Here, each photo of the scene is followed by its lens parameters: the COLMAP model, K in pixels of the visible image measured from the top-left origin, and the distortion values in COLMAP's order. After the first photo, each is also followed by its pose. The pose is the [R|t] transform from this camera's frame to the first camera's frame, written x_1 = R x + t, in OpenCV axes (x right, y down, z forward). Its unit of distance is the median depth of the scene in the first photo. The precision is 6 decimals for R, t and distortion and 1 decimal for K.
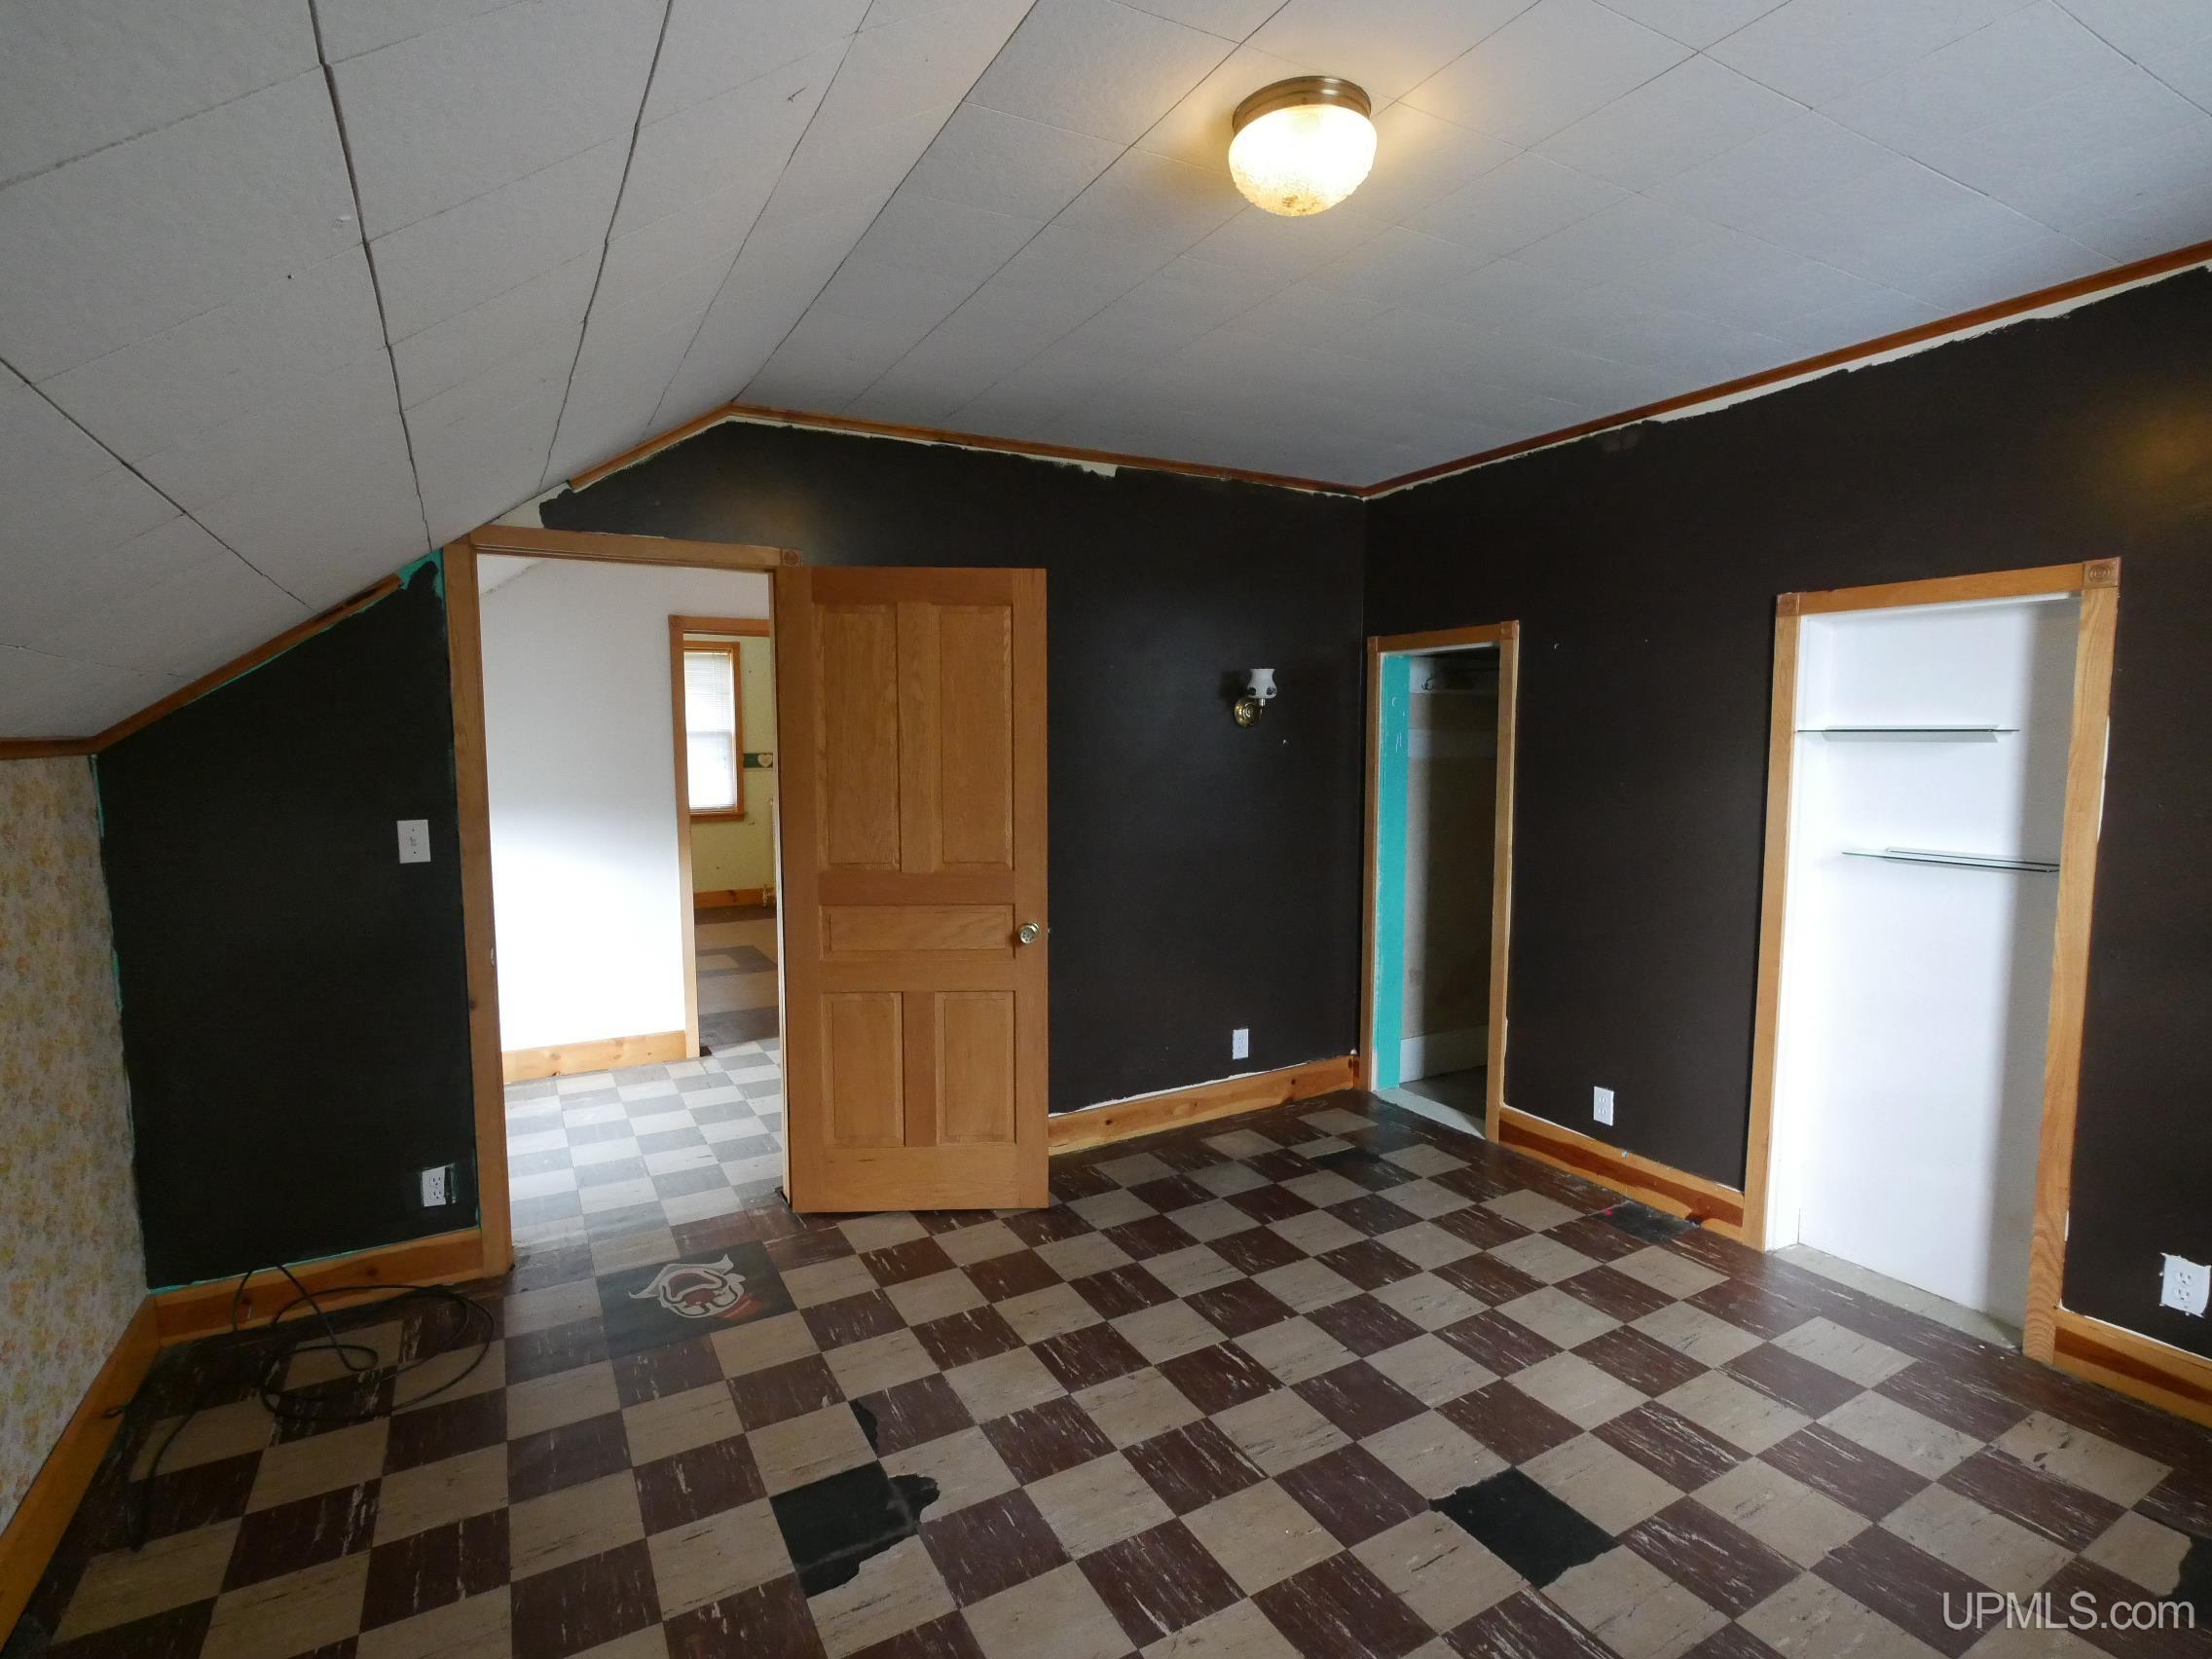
lens RADIAL K [[1085.3, 0, 1100.9], [0, 1085.3, 831.1], [0, 0, 1]] dist [-0.001776, 0.000307]
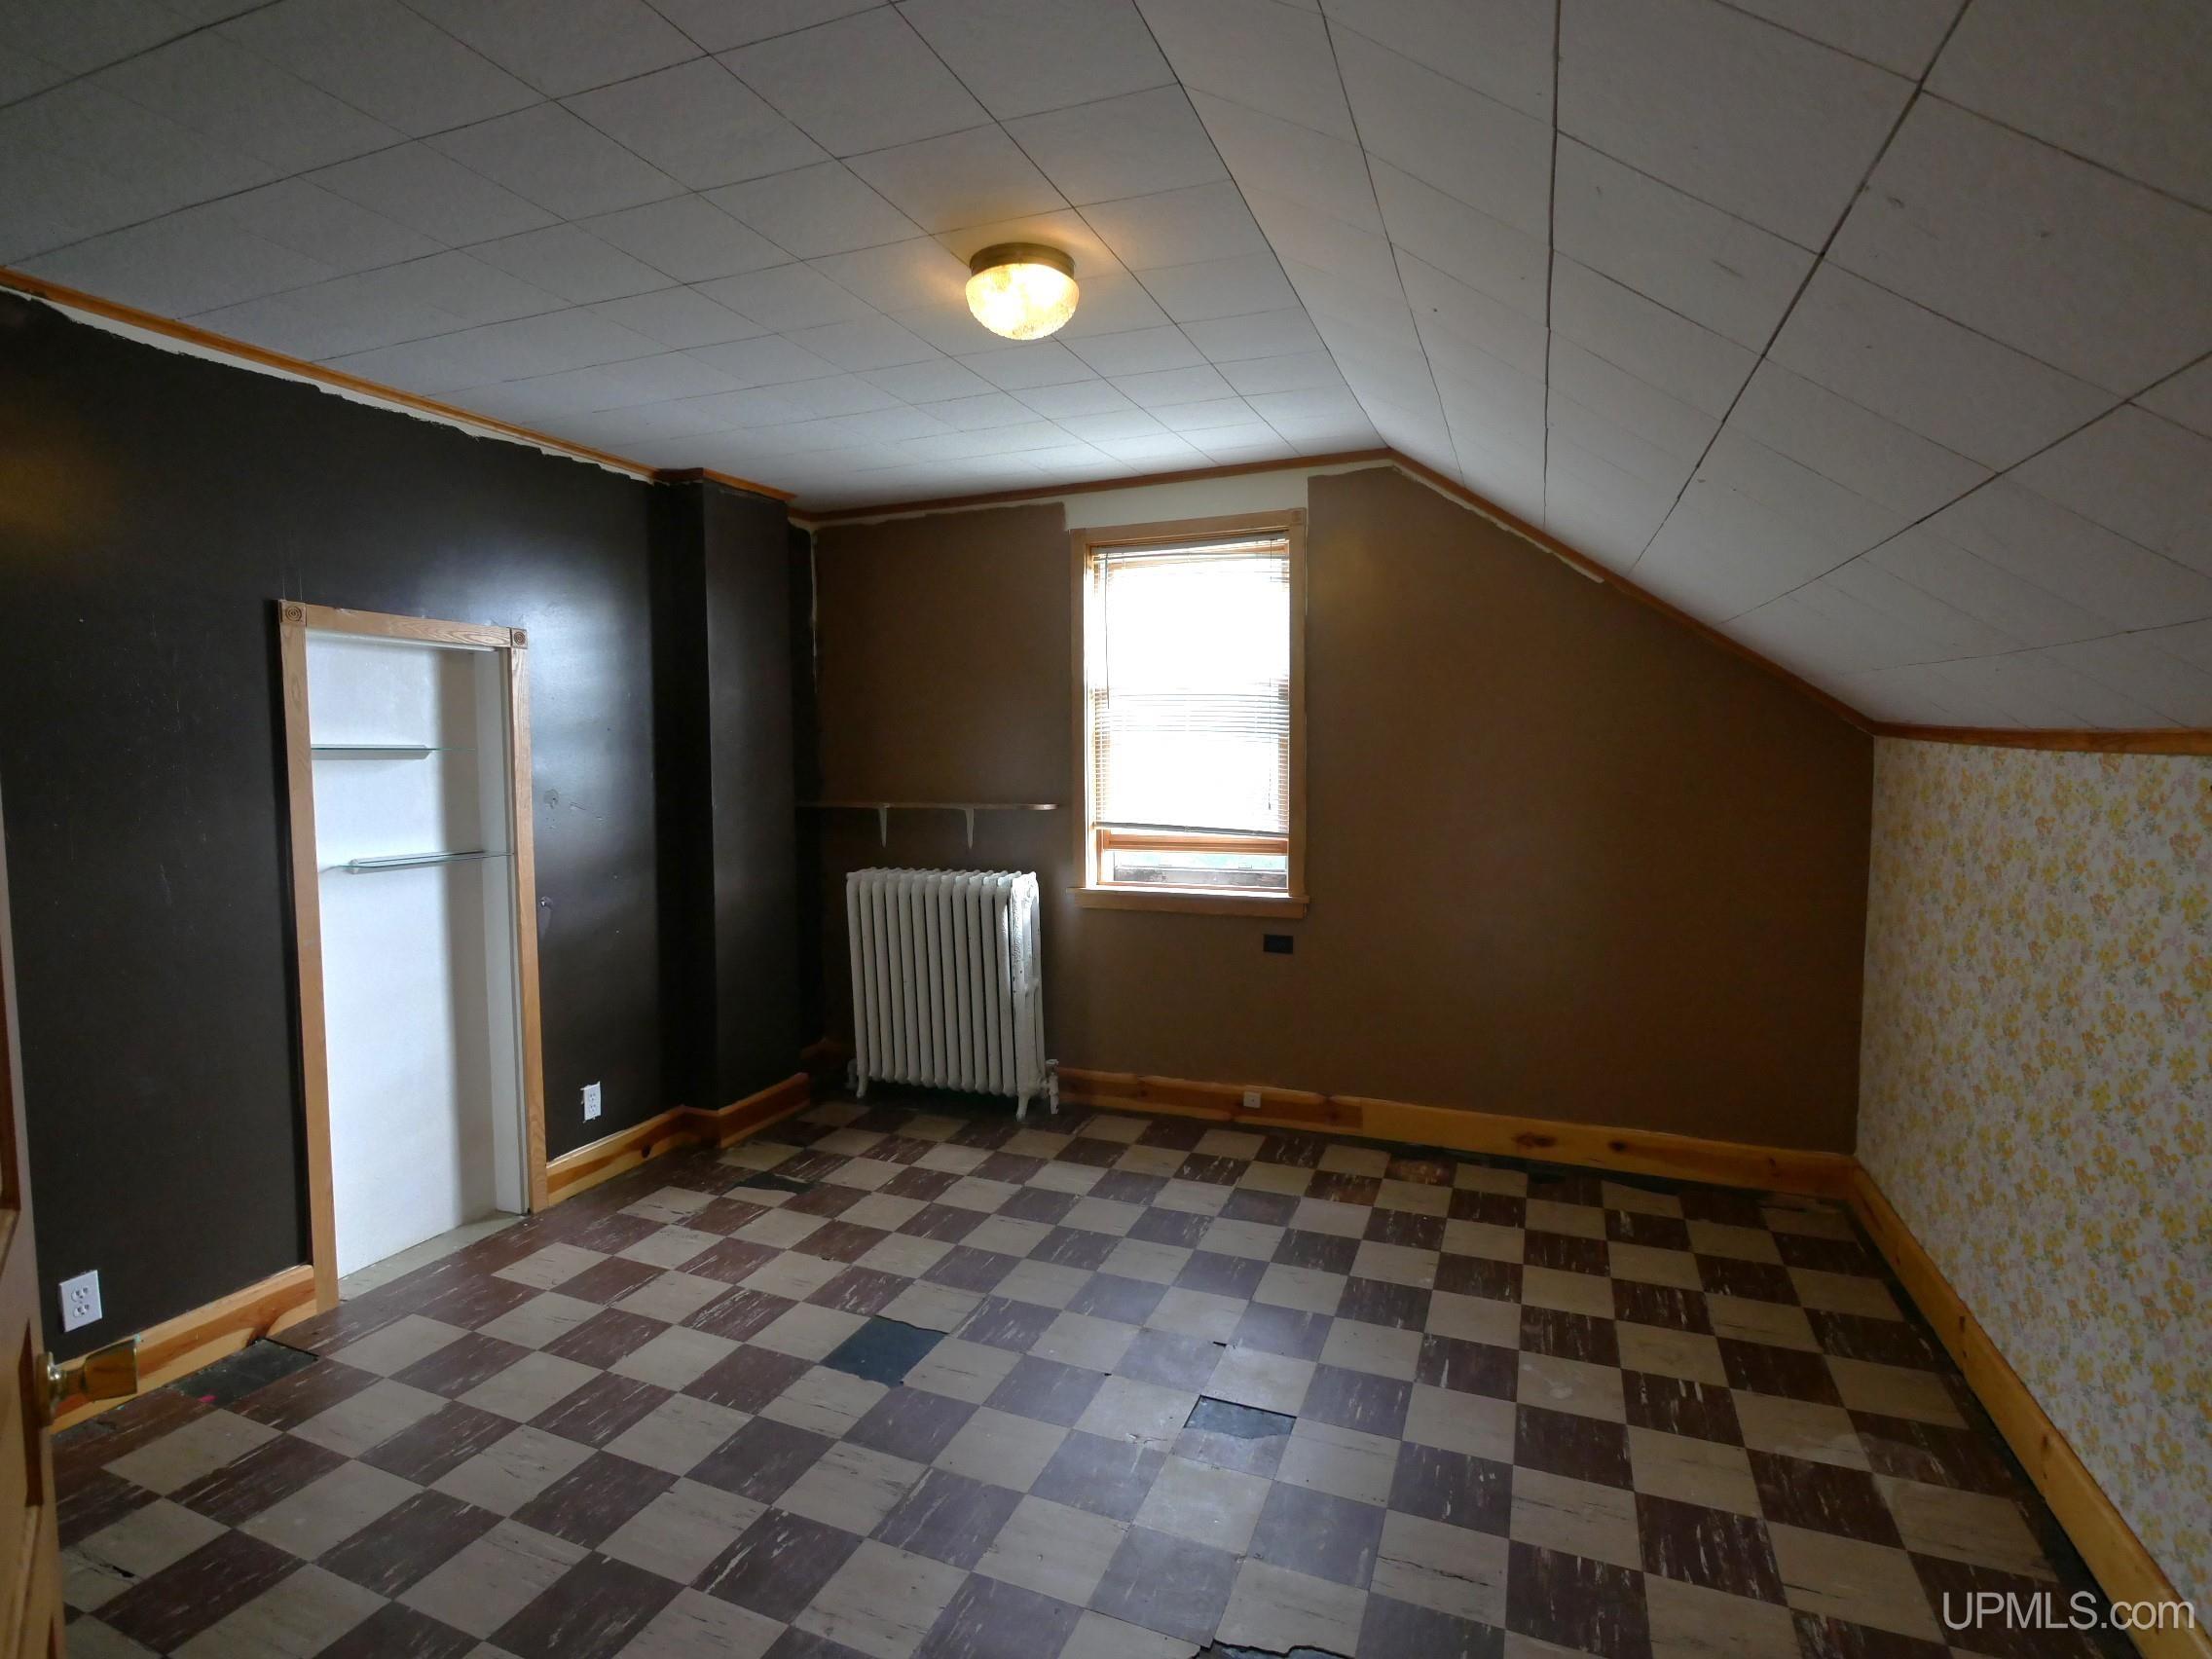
lens RADIAL K [[1085.3, 0, 1100.9], [0, 1085.3, 831.1], [0, 0, 1]] dist [-0.001776, 0.000307]
pose [[-0.620188, -0.046748, 0.783059, -0.554730], [0.079810, 0.989283, 0.122270, -0.085039], [-0.780383, 0.138326, -0.609811, 1.091345]]
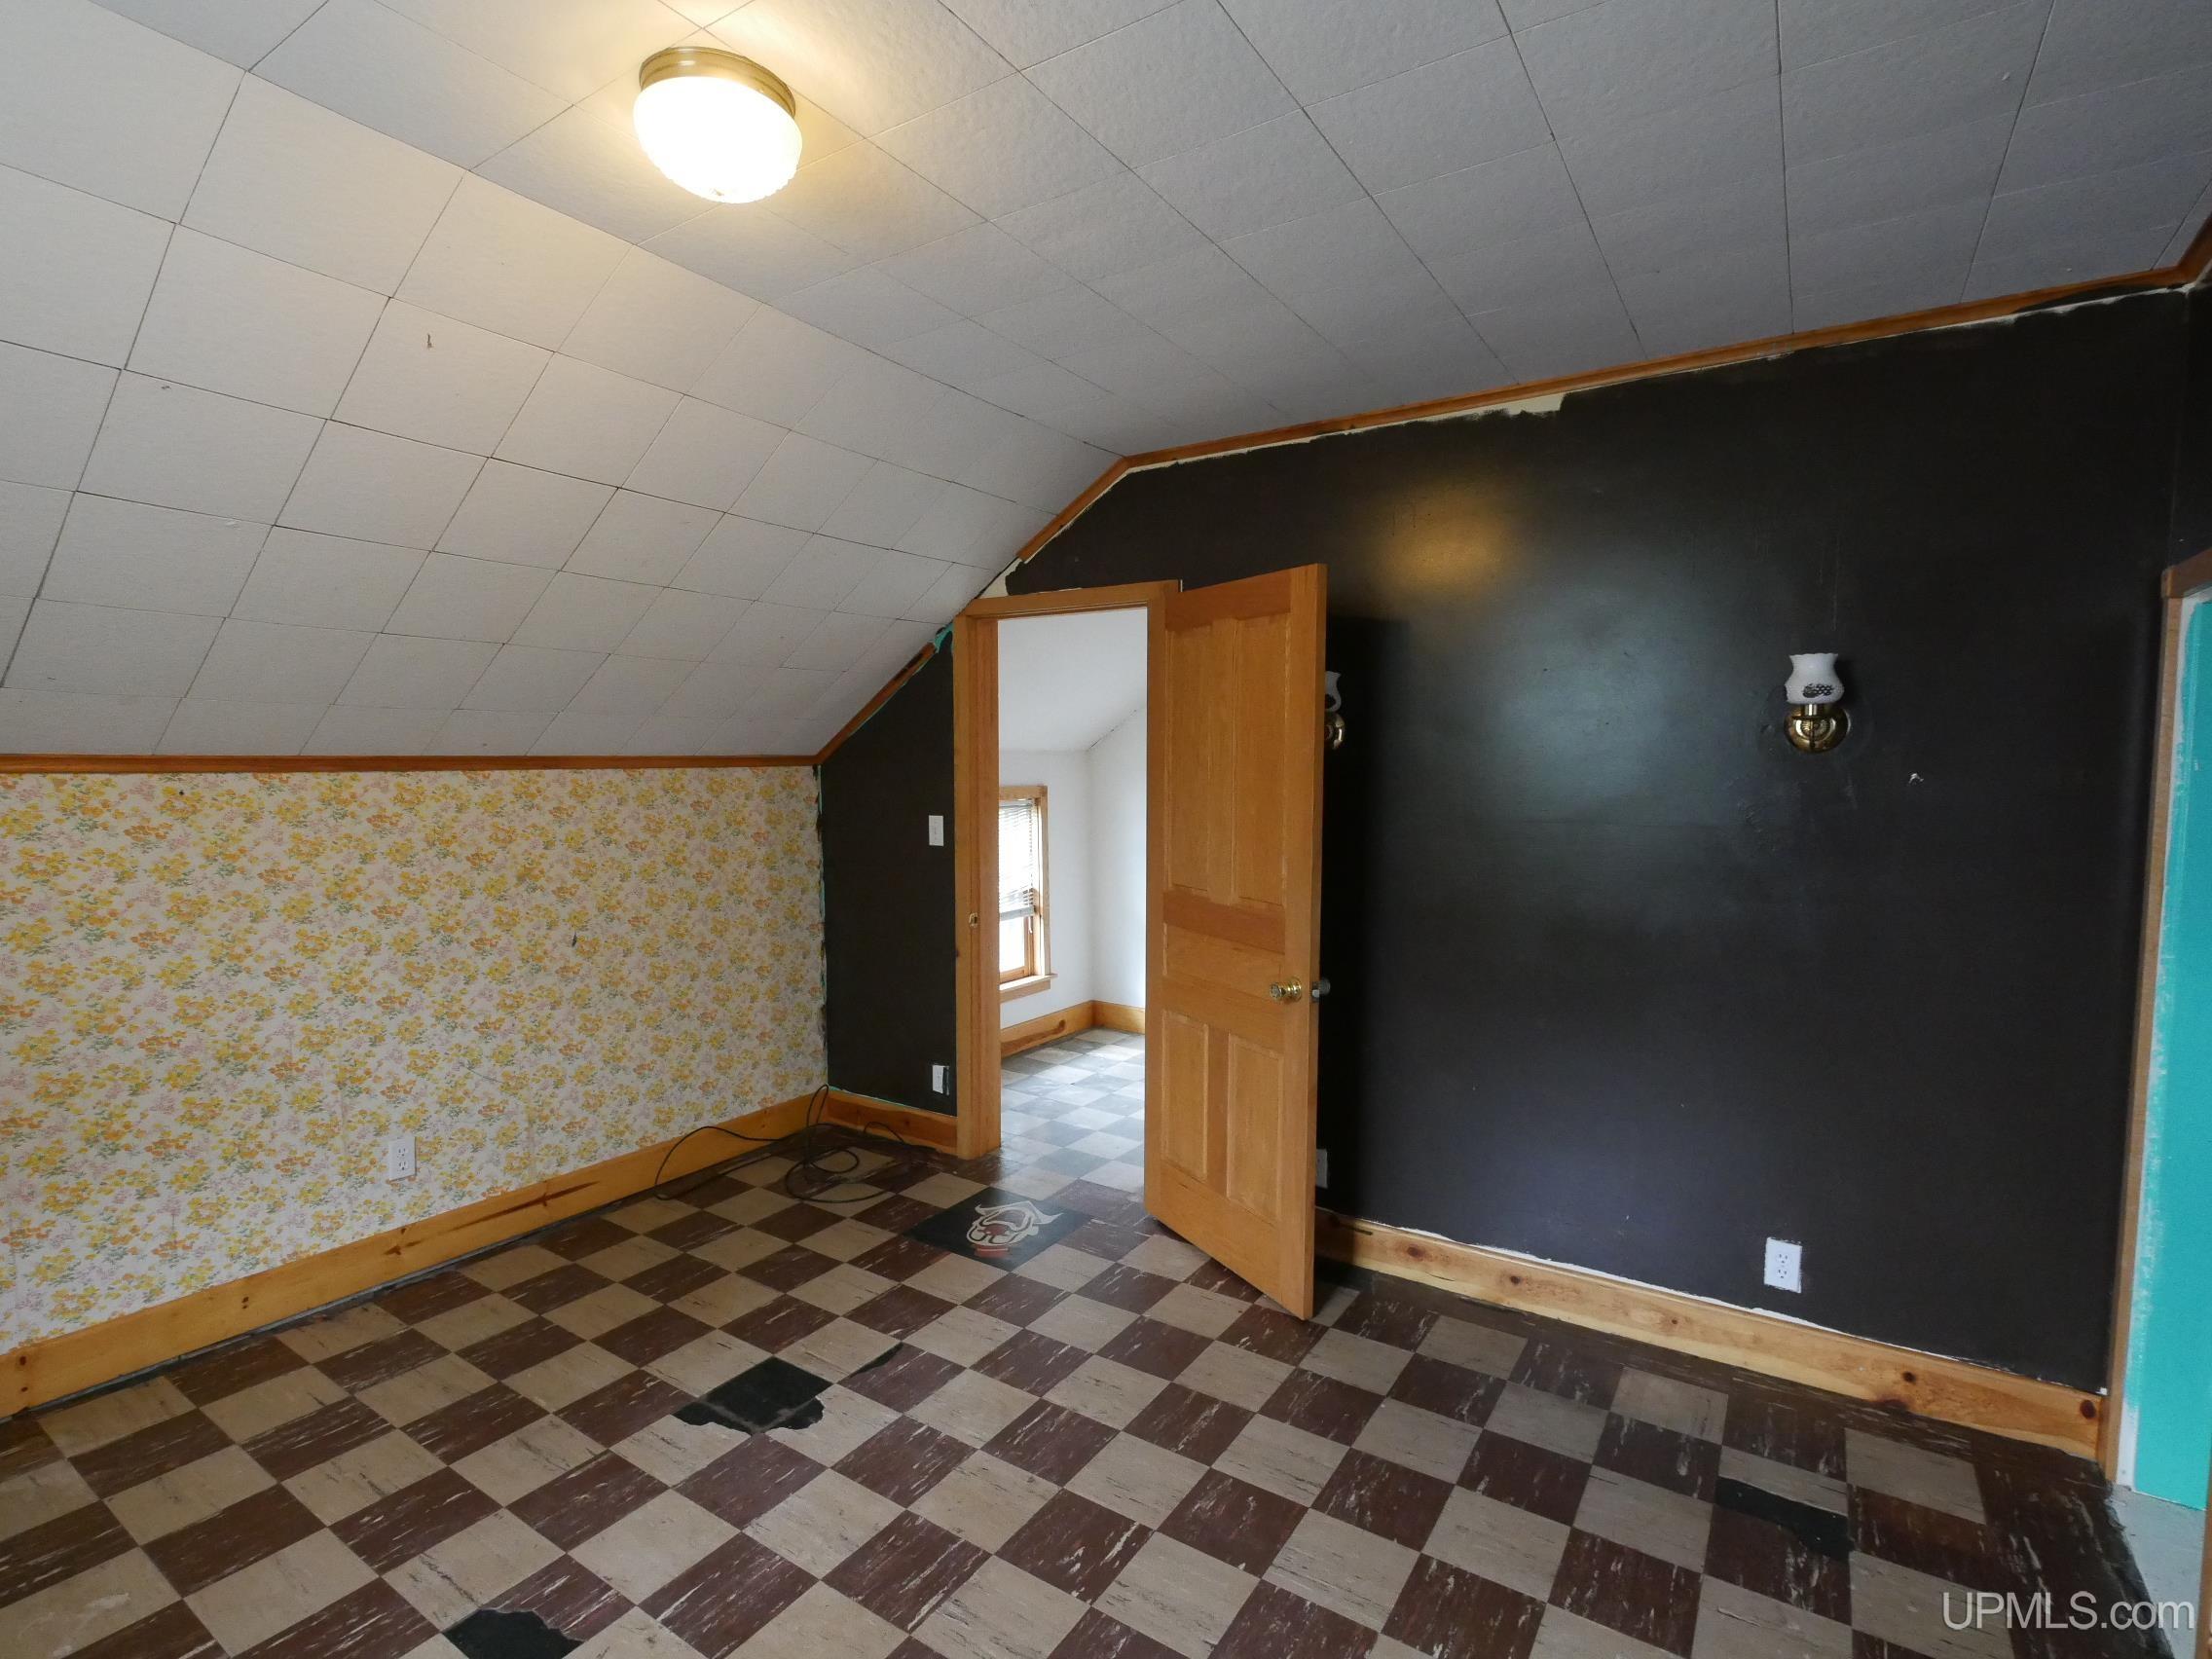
lens RADIAL K [[1085.3, 0, 1100.9], [0, 1085.3, 831.1], [0, 0, 1]] dist [-0.001776, 0.000307]
pose [[0.456116, 0.071470, -0.887046, 0.725723], [-0.081578, 0.995931, 0.038296, -0.062359], [0.886173, 0.054896, 0.460090, 0.544602]]
